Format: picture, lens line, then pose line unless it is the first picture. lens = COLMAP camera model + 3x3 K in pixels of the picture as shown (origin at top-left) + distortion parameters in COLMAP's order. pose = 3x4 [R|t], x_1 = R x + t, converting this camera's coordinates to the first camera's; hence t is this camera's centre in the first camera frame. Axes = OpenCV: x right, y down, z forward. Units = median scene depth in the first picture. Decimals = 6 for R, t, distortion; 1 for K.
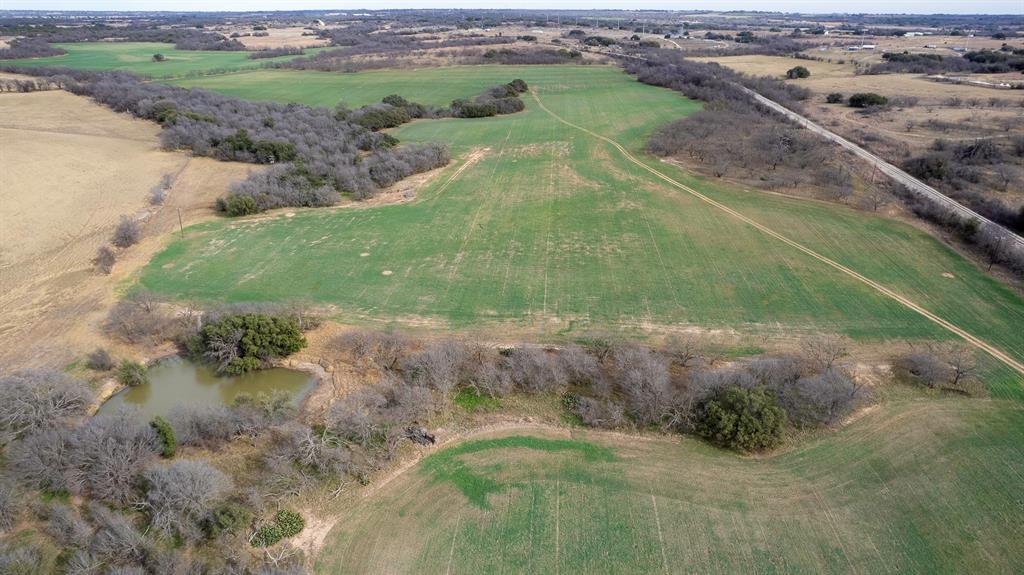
lens RADIAL K [[659.2, 0, 517.8], [0, 659.2, 285.0], [0, 0, 1]] dist [-0.082522, 0.076641]
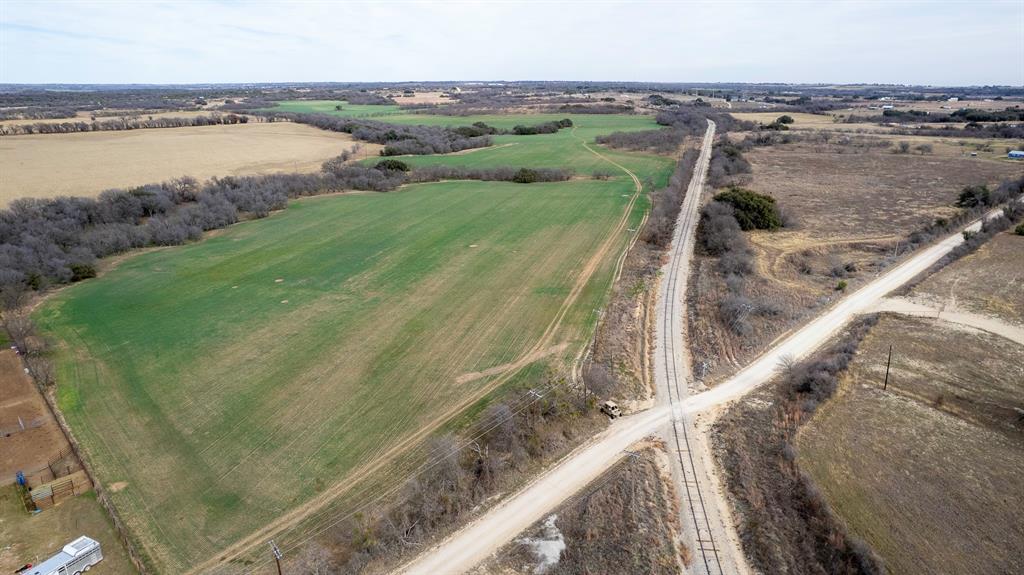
lens RADIAL K [[659.2, 0, 517.8], [0, 659.2, 285.0], [0, 0, 1]] dist [-0.082522, 0.076641]
pose [[0.980456, 0.058299, -0.187901, 0.178046], [-0.076891, 0.992672, -0.093221, 0.198051], [0.181090, 0.105847, 0.977754, -0.422134]]
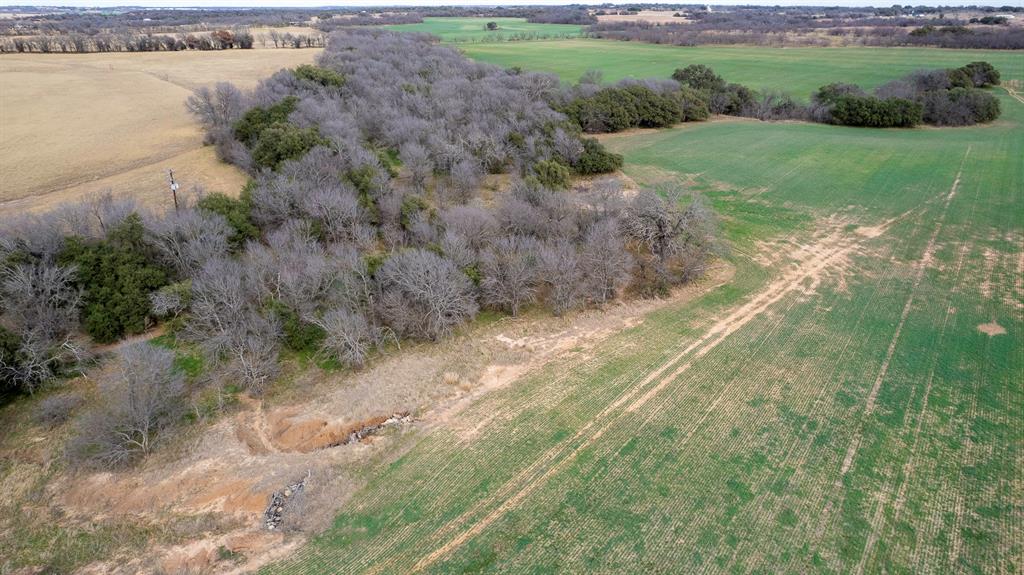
lens RADIAL K [[659.2, 0, 517.8], [0, 659.2, 285.0], [0, 0, 1]] dist [-0.082522, 0.076641]
pose [[0.844537, 0.211747, -0.491854, -0.017669], [-0.212016, 0.975661, 0.055988, -0.089595], [0.491738, 0.056997, 0.868876, 0.363227]]
